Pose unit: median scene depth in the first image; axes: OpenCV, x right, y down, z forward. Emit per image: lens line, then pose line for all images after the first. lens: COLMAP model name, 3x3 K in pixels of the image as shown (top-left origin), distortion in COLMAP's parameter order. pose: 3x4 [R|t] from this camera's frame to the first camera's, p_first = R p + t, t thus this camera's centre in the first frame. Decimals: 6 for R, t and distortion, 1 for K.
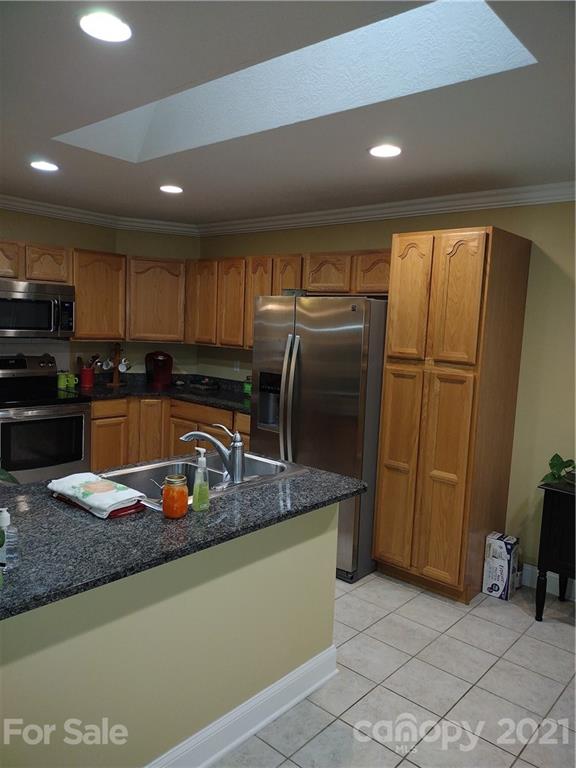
lens RADIAL K [[577.0, 0, 288.0], [0, 577.0, 384.0], [0, 0, 1]] dist [0.055135, -0.055938]
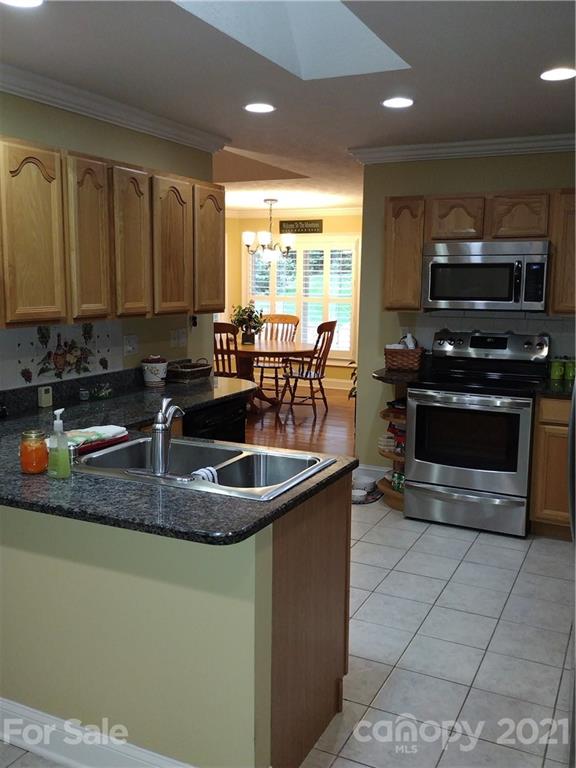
lens RADIAL K [[715.5, 0, 291.7], [0, 715.5, 375.2], [0, 0, 1]] dist [0.077346, -0.012558]
pose [[0.265111, 0.085981, -0.960377, 1.274916], [-0.106139, 0.992566, 0.059563, -0.056472], [0.958358, 0.086143, 0.272266, 1.305164]]
